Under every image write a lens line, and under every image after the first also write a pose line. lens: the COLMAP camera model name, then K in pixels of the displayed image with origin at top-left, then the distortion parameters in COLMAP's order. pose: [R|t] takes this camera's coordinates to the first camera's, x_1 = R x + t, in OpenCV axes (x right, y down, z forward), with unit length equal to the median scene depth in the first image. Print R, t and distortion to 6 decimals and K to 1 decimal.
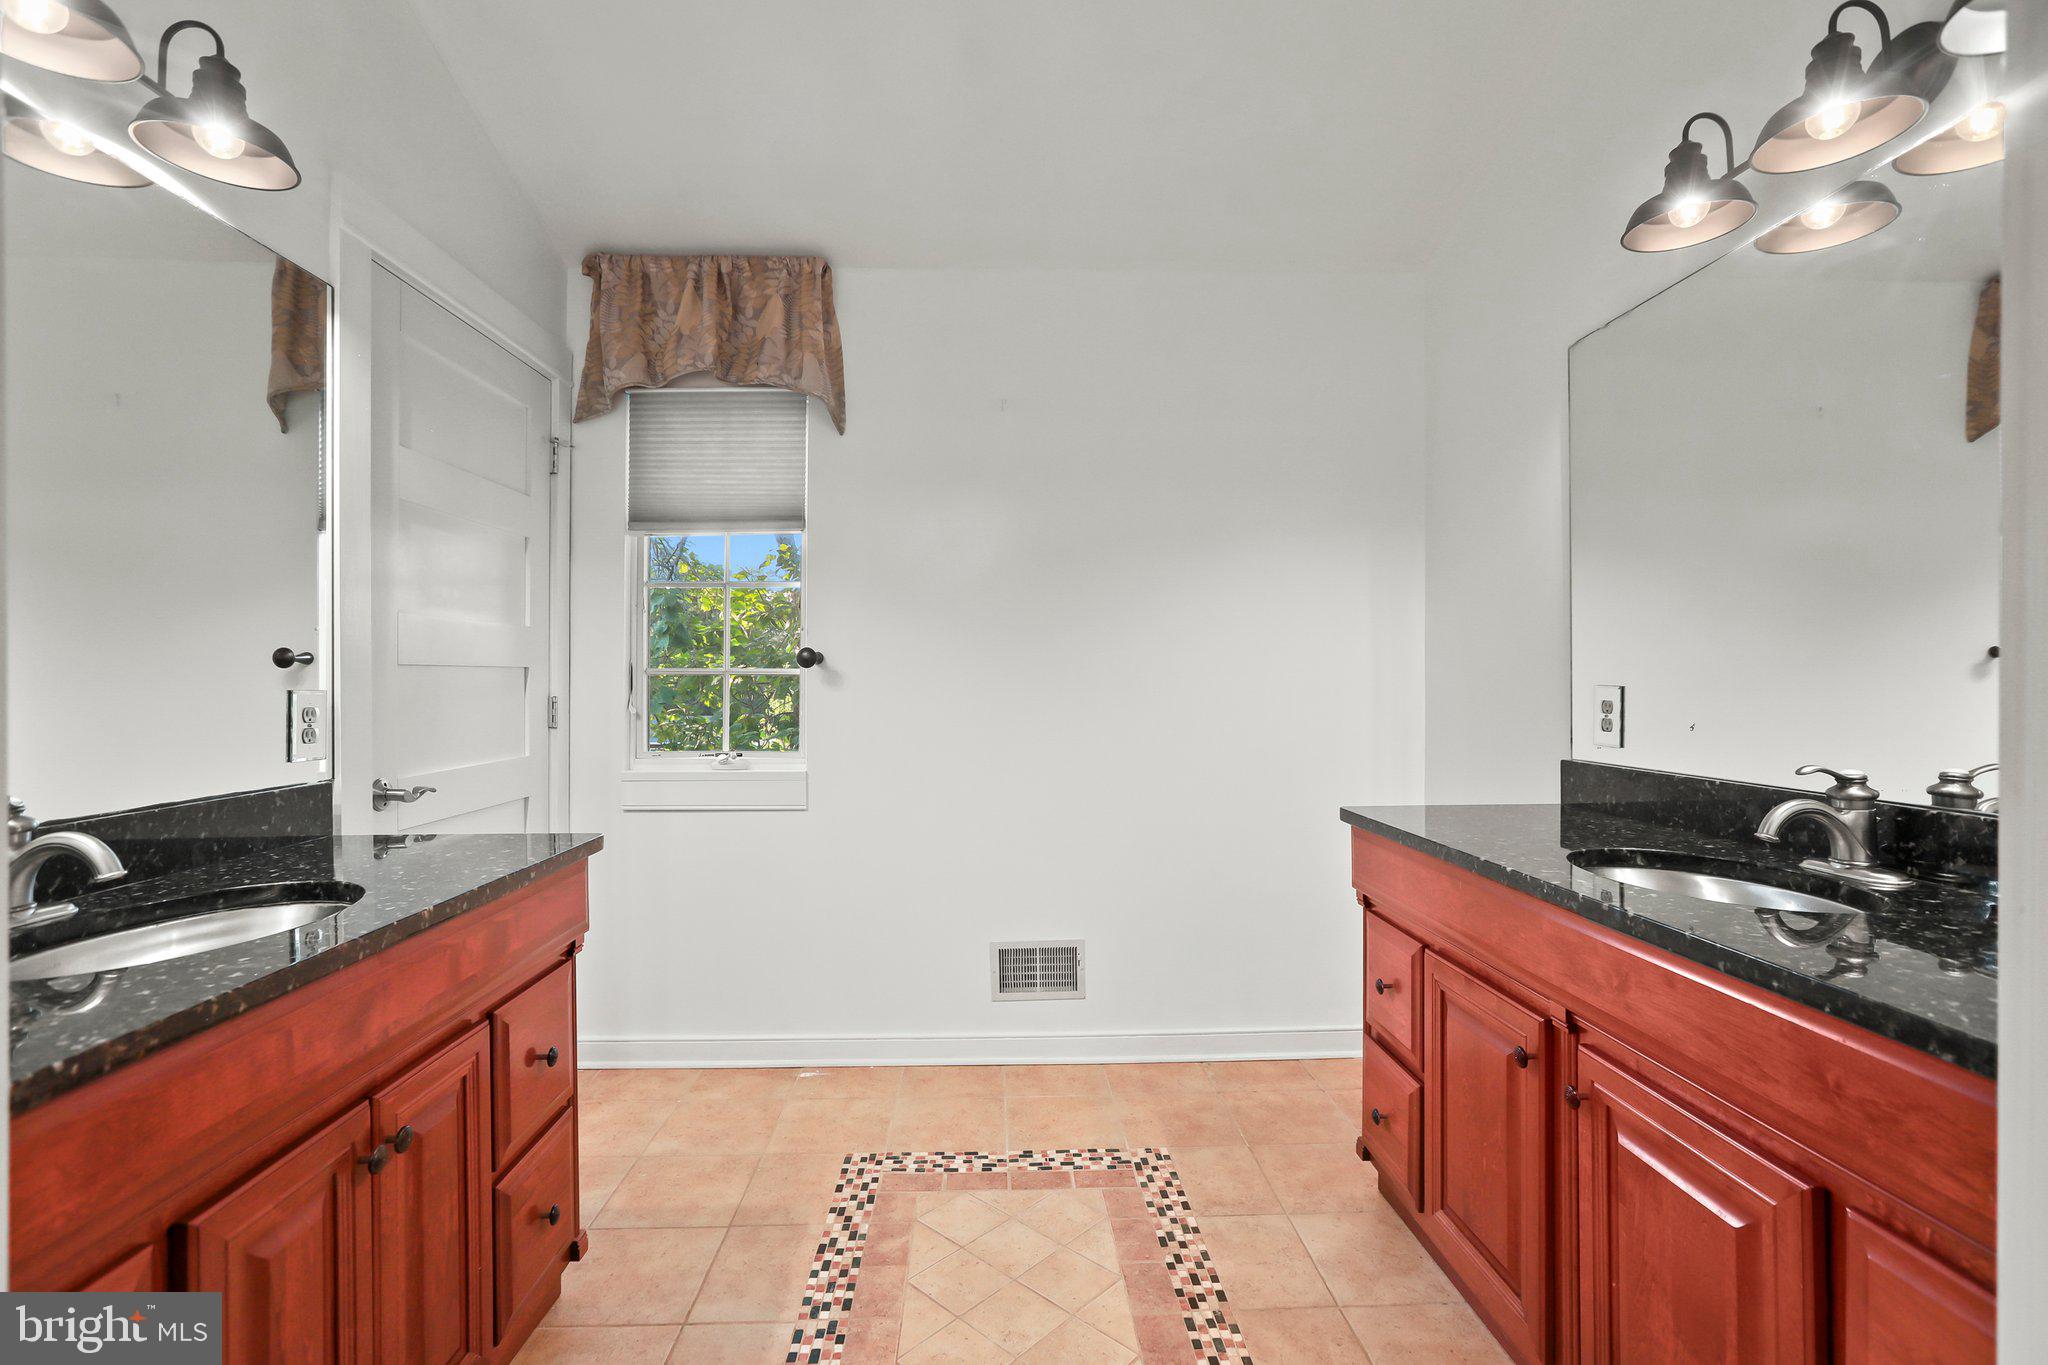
lens RADIAL K [[931.1, 0, 1010.2], [0, 931.1, 677.0], [0, 0, 1]] dist [-0.028821, 0.007293]
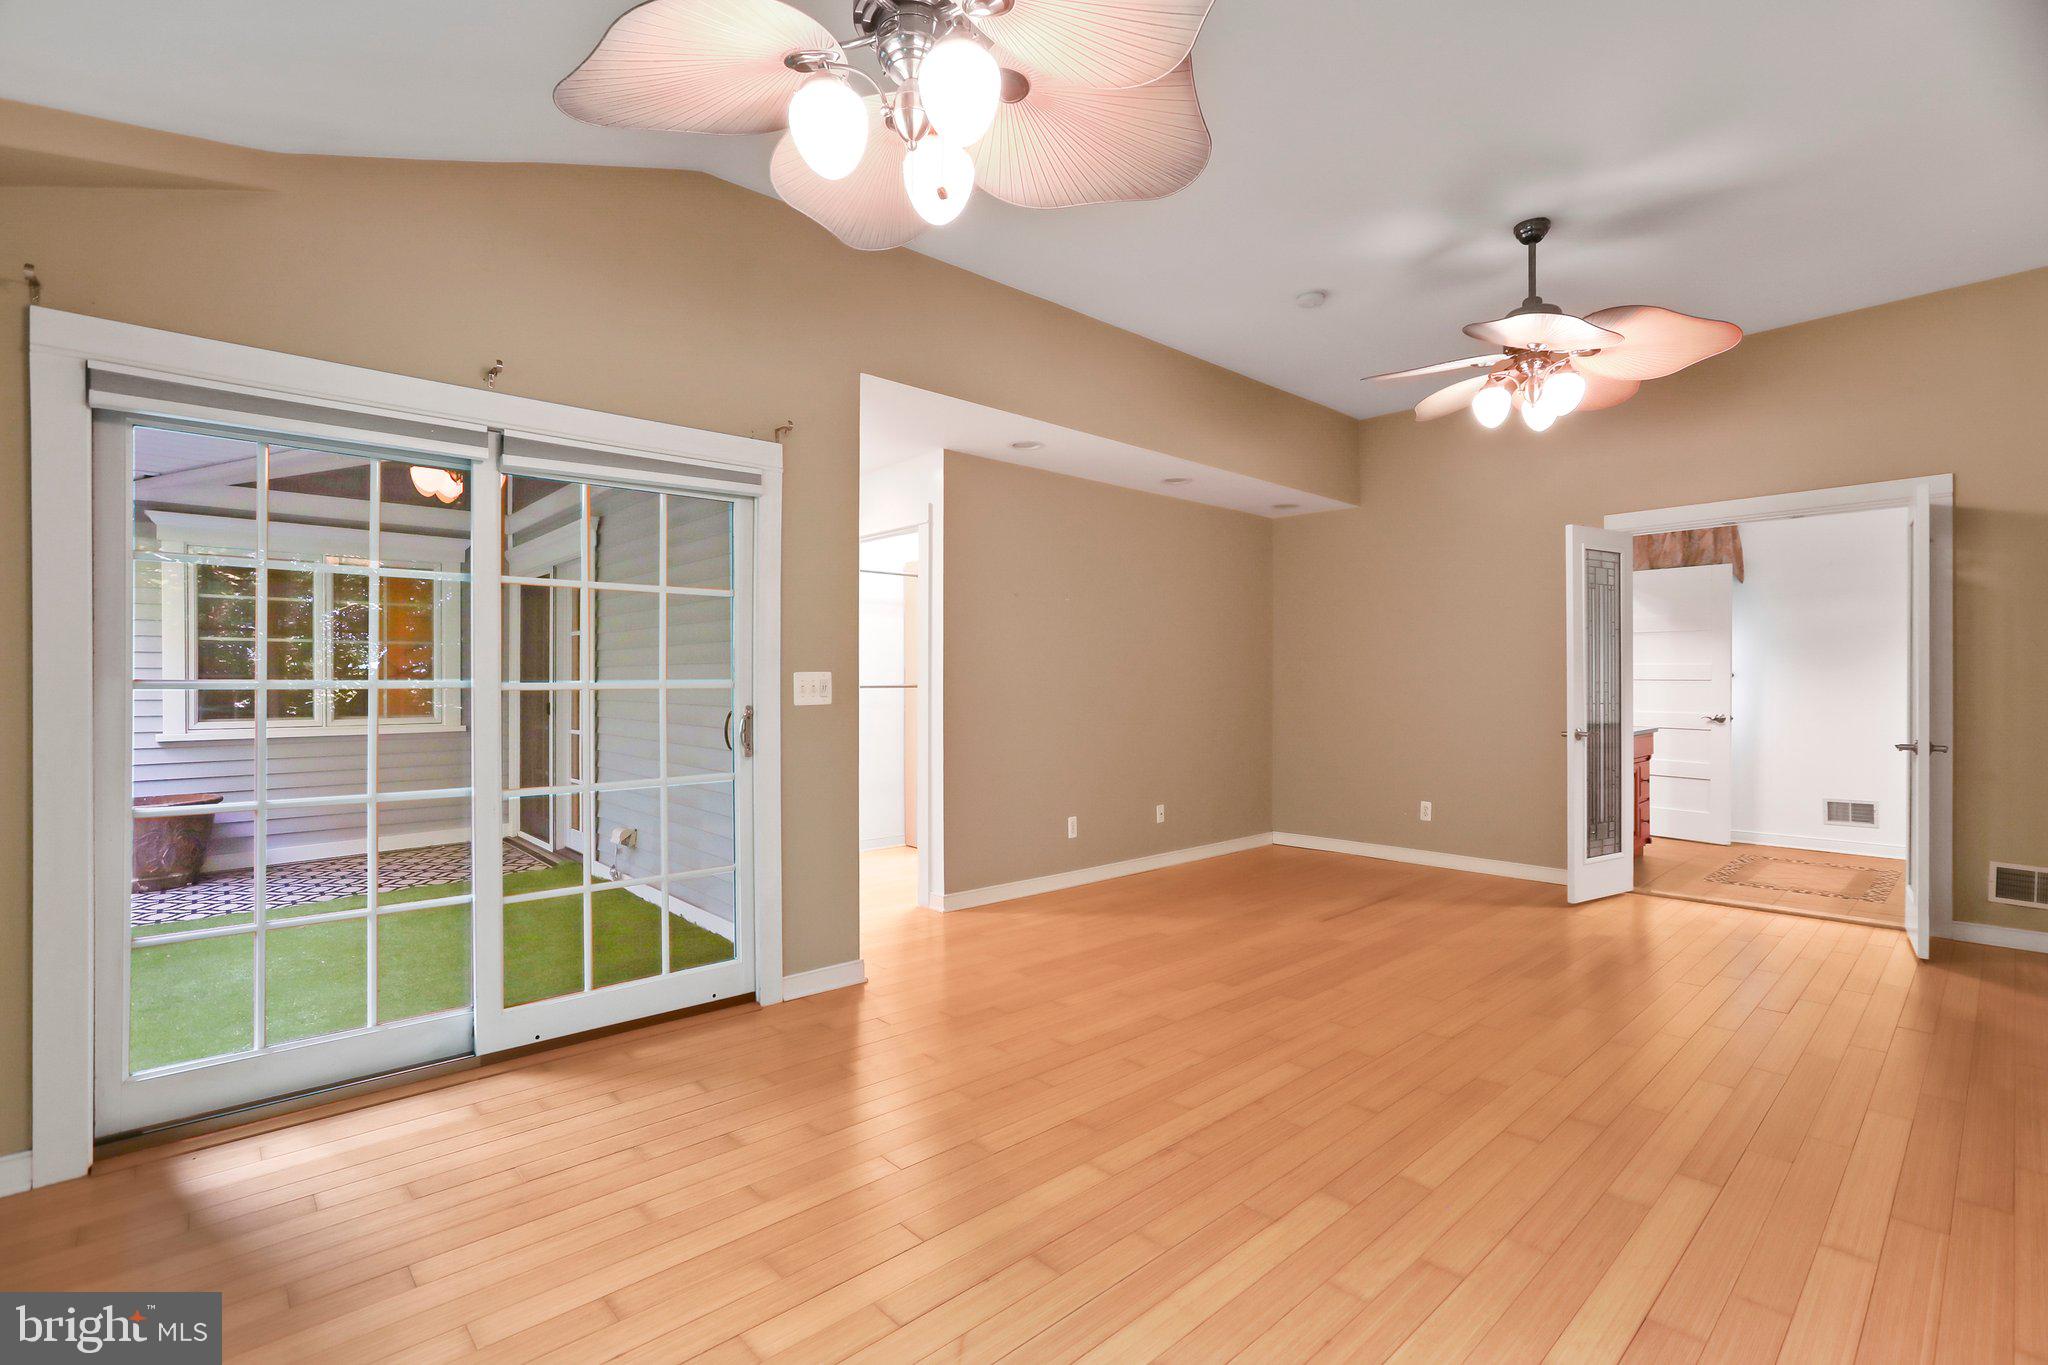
lens RADIAL K [[931.1, 0, 1005.6], [0, 931.1, 680.2], [0, 0, 1]] dist [-0.028821, 0.007293]
pose [[0.639423, -0.002481, -0.768851, 0.705601], [0.005187, 0.999986, 0.001087, -0.031794], [0.768838, -0.004683, 0.639427, -3.316615]]
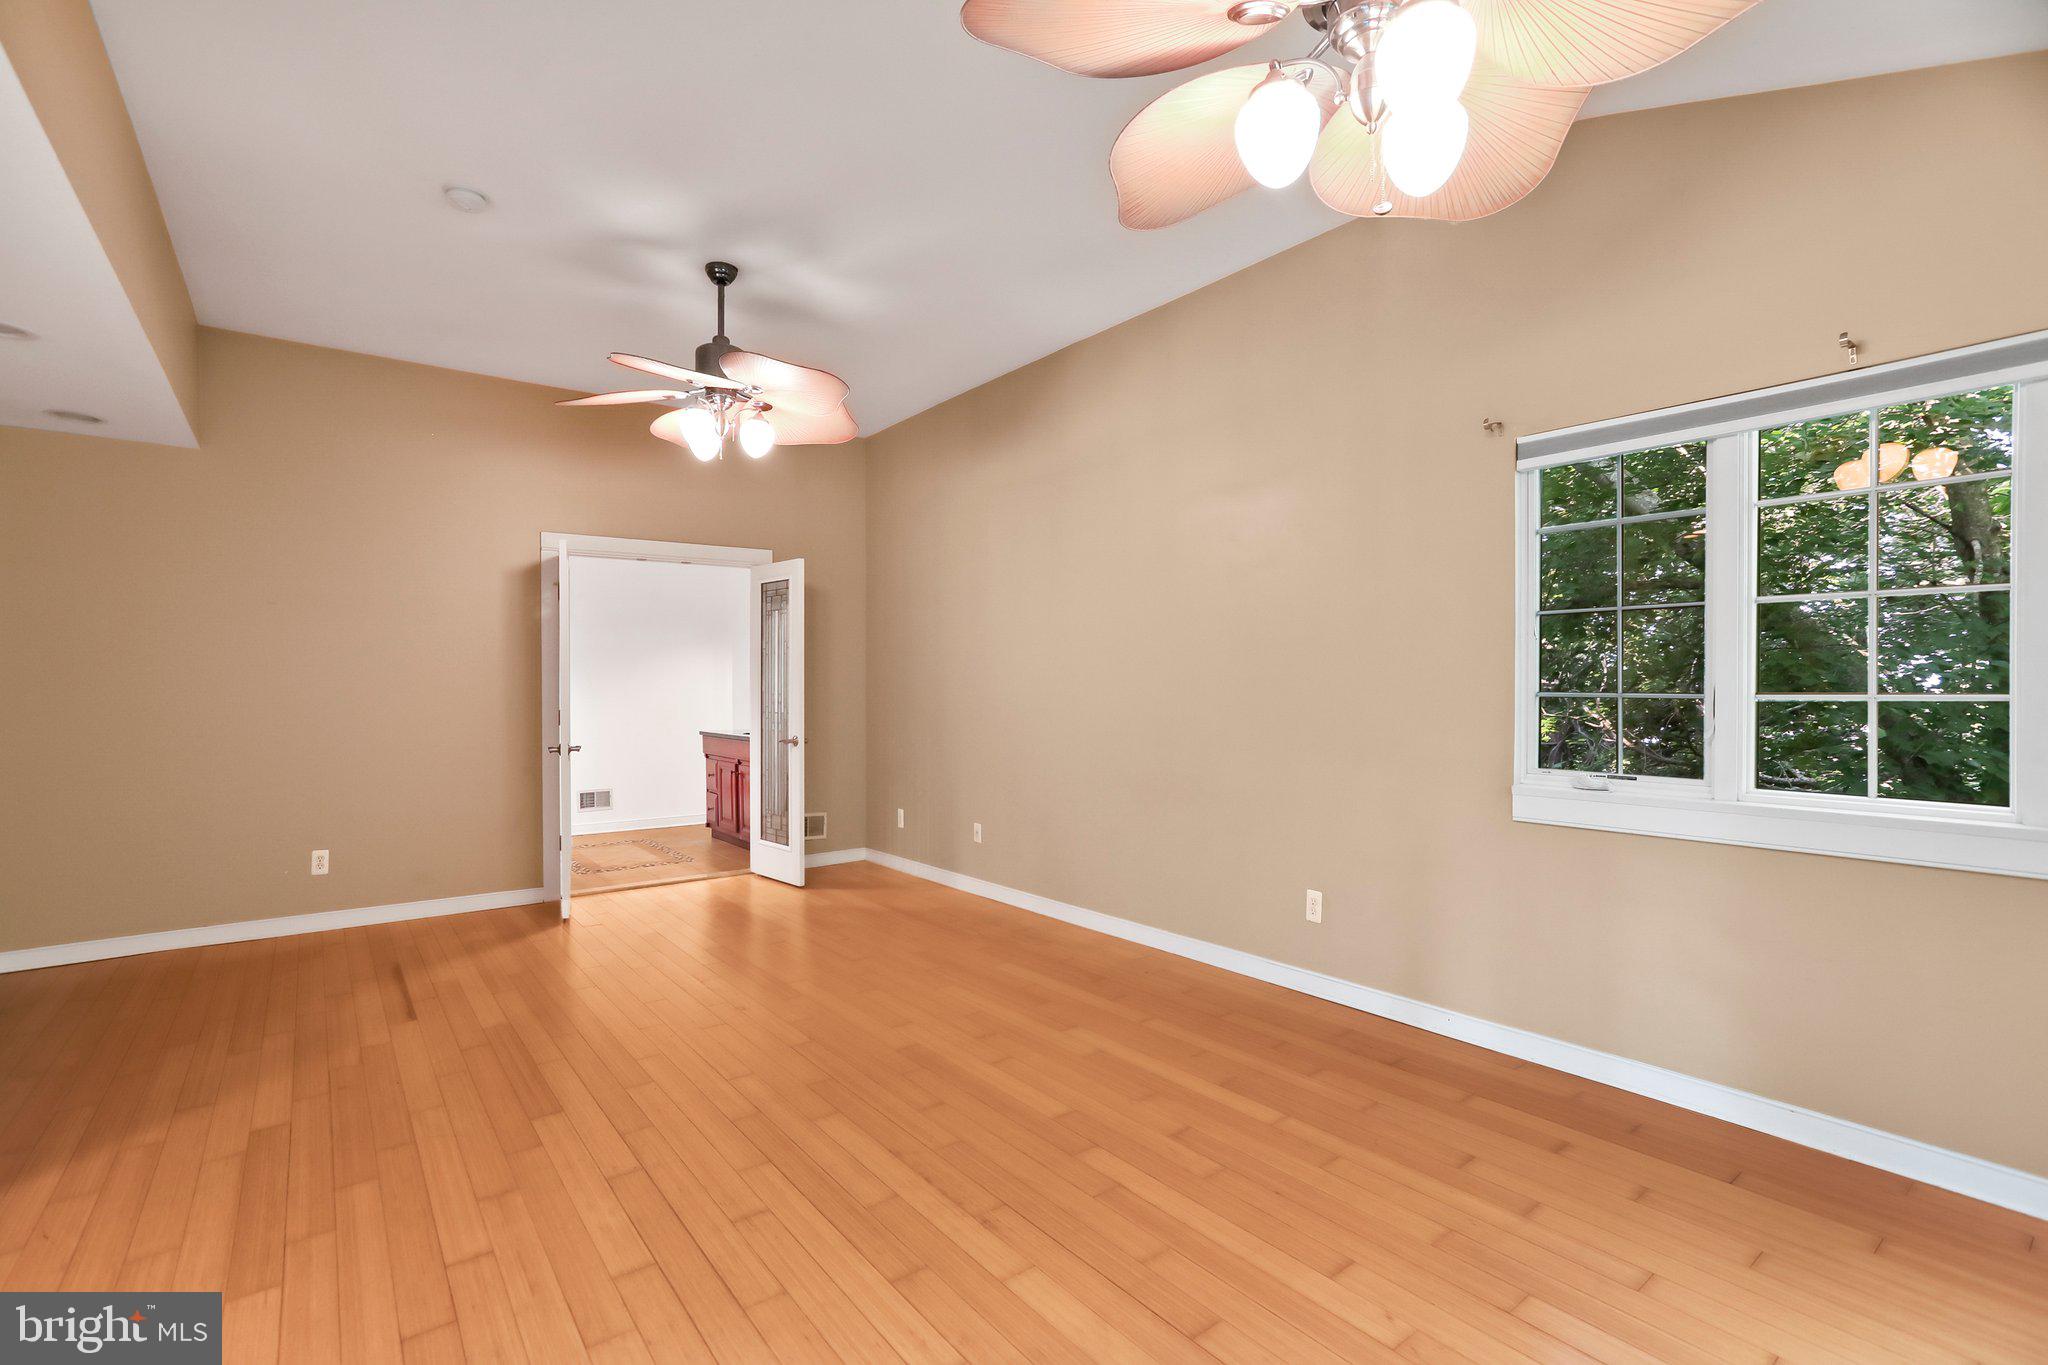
lens RADIAL K [[931.1, 0, 1013.5], [0, 931.1, 686.0], [0, 0, 1]] dist [-0.028821, 0.007293]
pose [[0.812751, -0.000185, 0.582611, -0.942806], [-0.002455, 0.999990, 0.003742, -0.064933], [-0.582606, -0.004471, 0.812743, -3.292142]]
